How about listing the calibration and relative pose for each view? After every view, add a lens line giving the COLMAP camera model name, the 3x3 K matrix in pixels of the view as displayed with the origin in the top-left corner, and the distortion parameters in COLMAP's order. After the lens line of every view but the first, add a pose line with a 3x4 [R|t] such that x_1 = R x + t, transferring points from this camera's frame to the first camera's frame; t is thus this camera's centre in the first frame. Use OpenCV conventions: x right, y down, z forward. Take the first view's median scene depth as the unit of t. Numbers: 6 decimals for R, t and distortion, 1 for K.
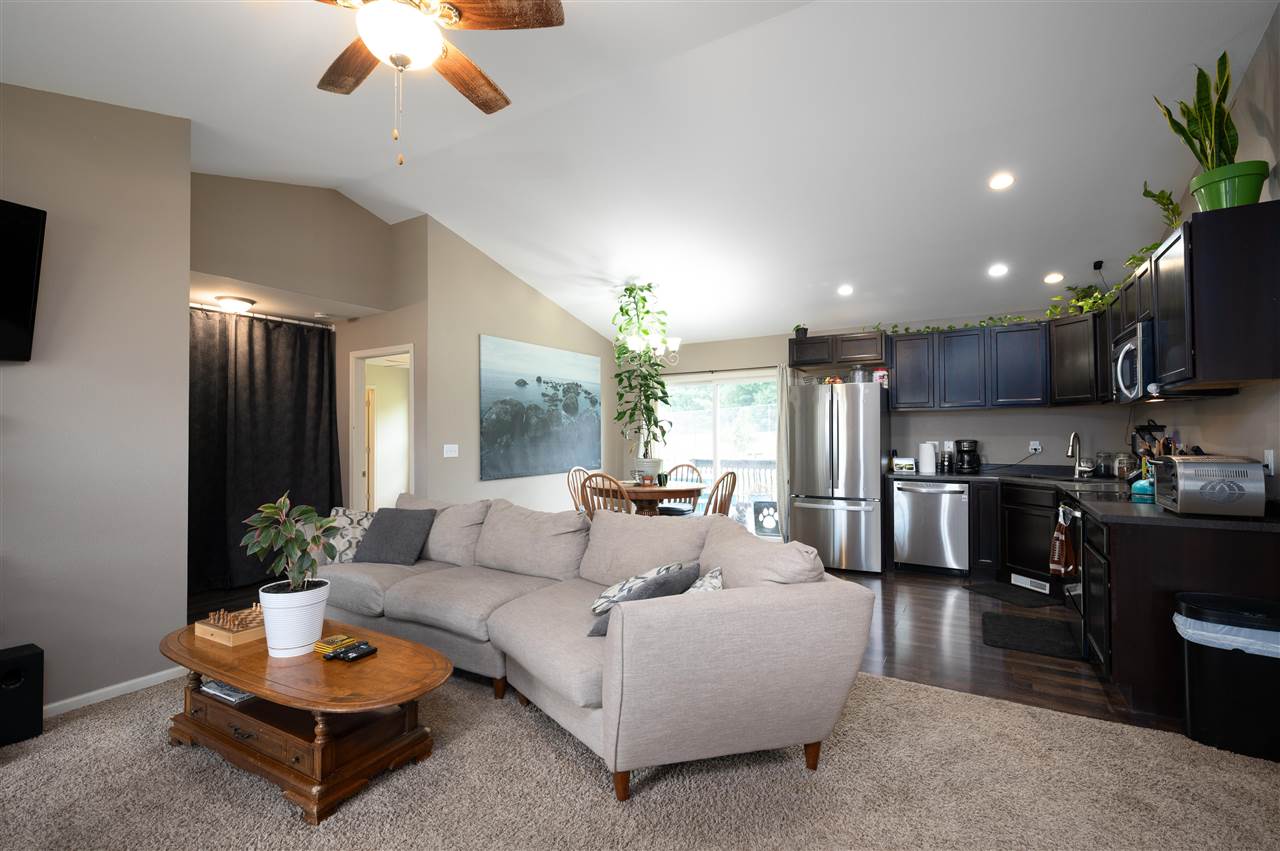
lens RADIAL K [[578.9, 0, 638.5], [0, 578.9, 426.2], [0, 0, 1]] dist [-0.001394, 0.000382]
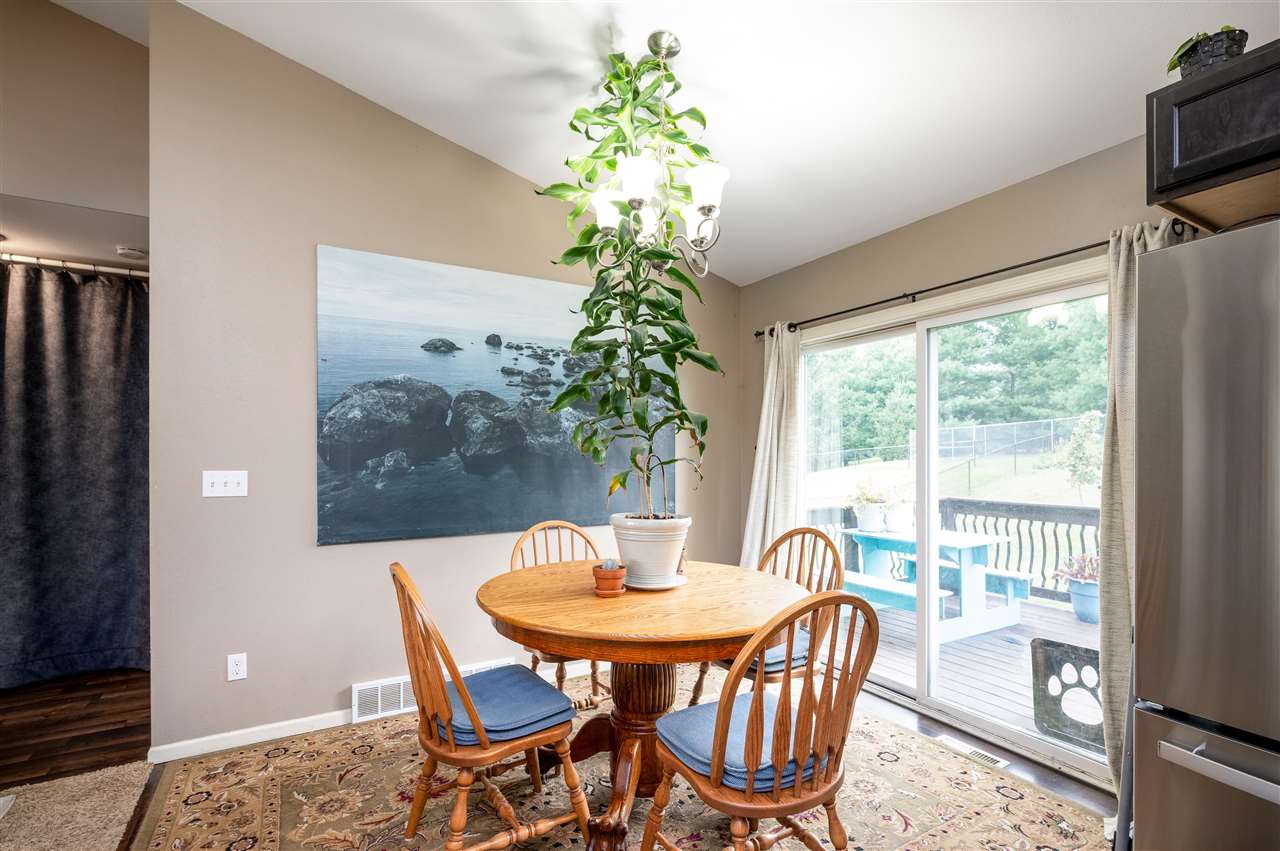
lens RADIAL K [[578.9, 0, 643.0], [0, 578.9, 457.2], [0, 0, 1]] dist [-0.001394, 0.000382]
pose [[0.869316, 0.007729, -0.494197, 0.197207], [0.002140, 0.999809, 0.019401, 0.010437], [0.494253, -0.017923, 0.869133, 0.672211]]
